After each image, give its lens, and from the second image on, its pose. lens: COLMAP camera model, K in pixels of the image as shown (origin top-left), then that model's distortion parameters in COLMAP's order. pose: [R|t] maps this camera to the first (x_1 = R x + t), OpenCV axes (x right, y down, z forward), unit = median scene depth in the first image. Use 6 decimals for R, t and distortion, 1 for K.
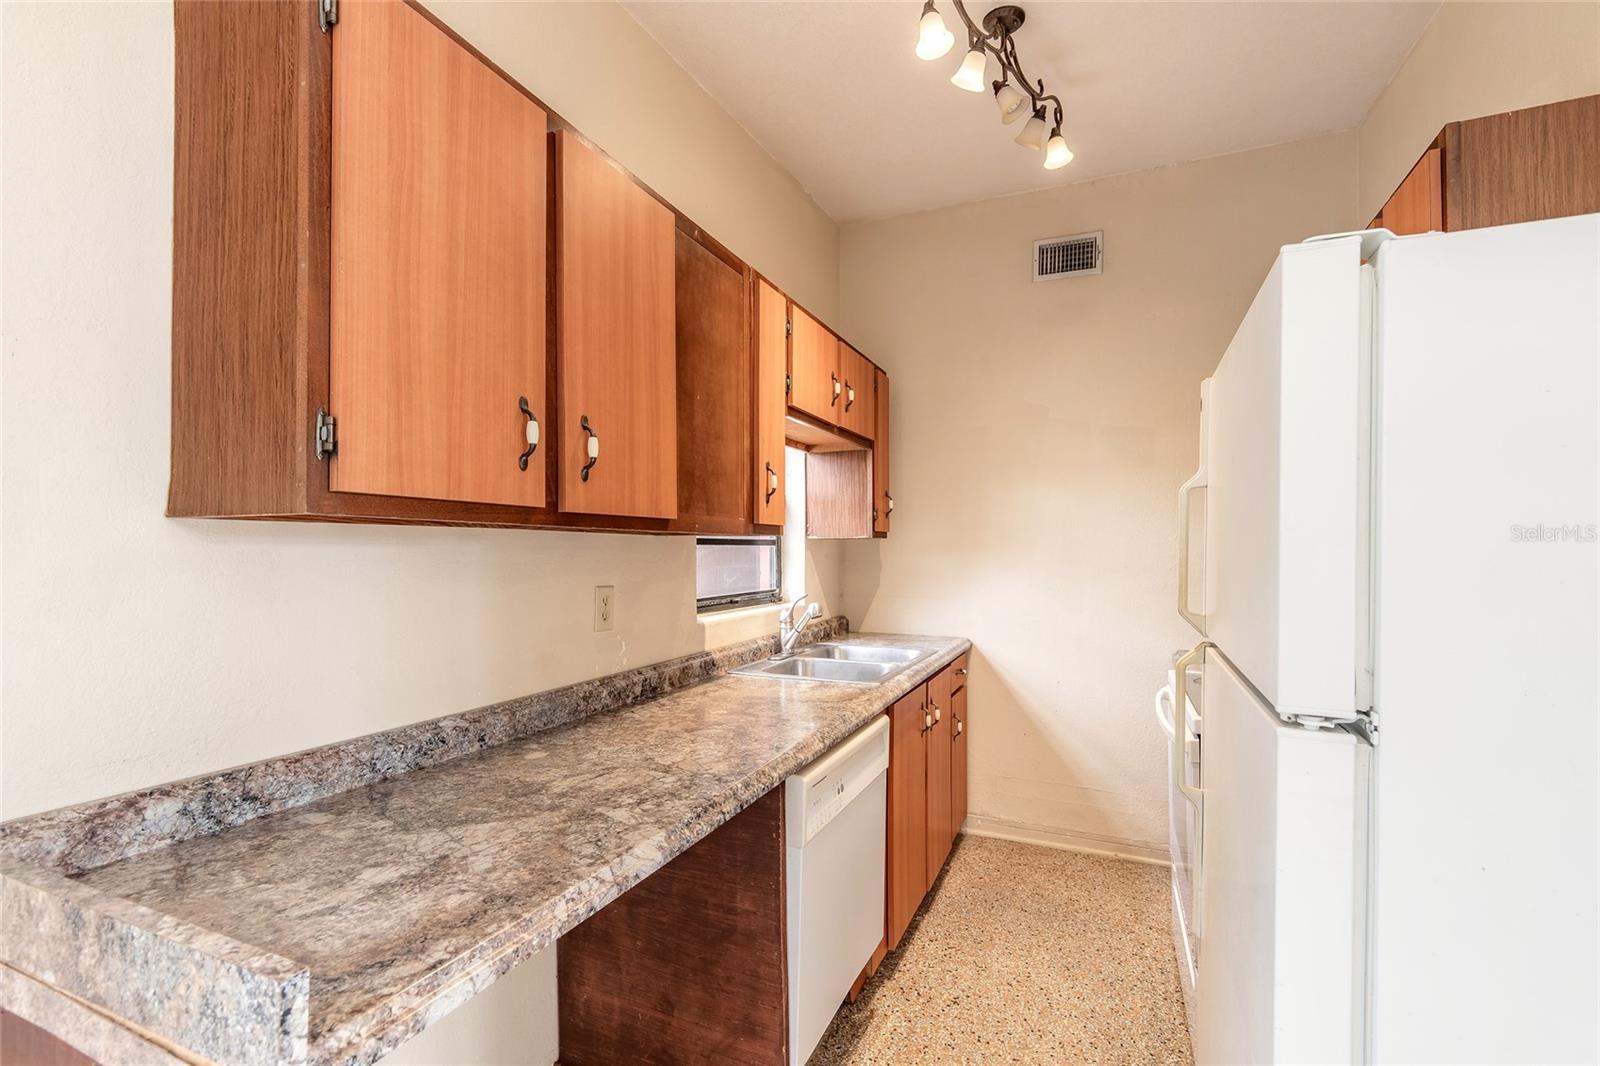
lens RADIAL K [[722.3, 0, 796.1], [0, 722.3, 536.6], [0, 0, 1]] dist [0.008368, -0.000585]
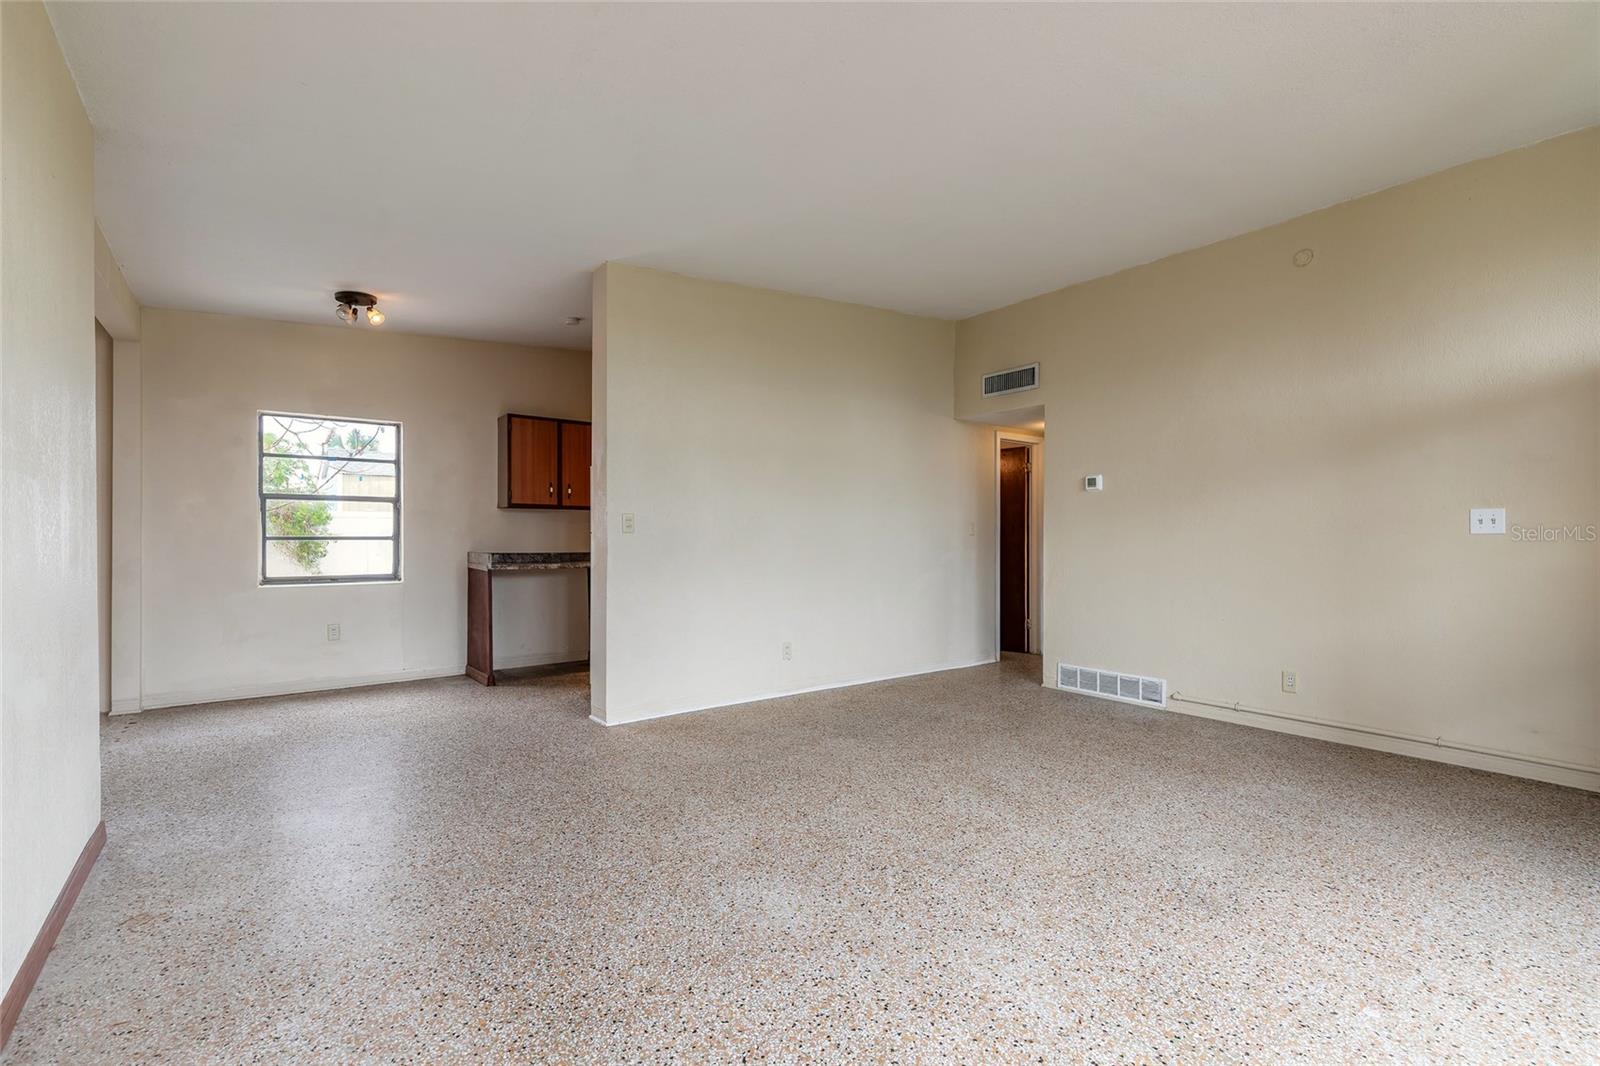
lens RADIAL K [[719.1, 0, 794.8], [0, 719.1, 538.6], [0, 0, 1]] dist [0.007851, -0.001357]
pose [[0.870599, -0.001846, -0.491990, 1.860957], [0.010184, 0.999846, 0.014268, 0.072483], [0.491889, -0.017433, 0.870484, -1.315066]]
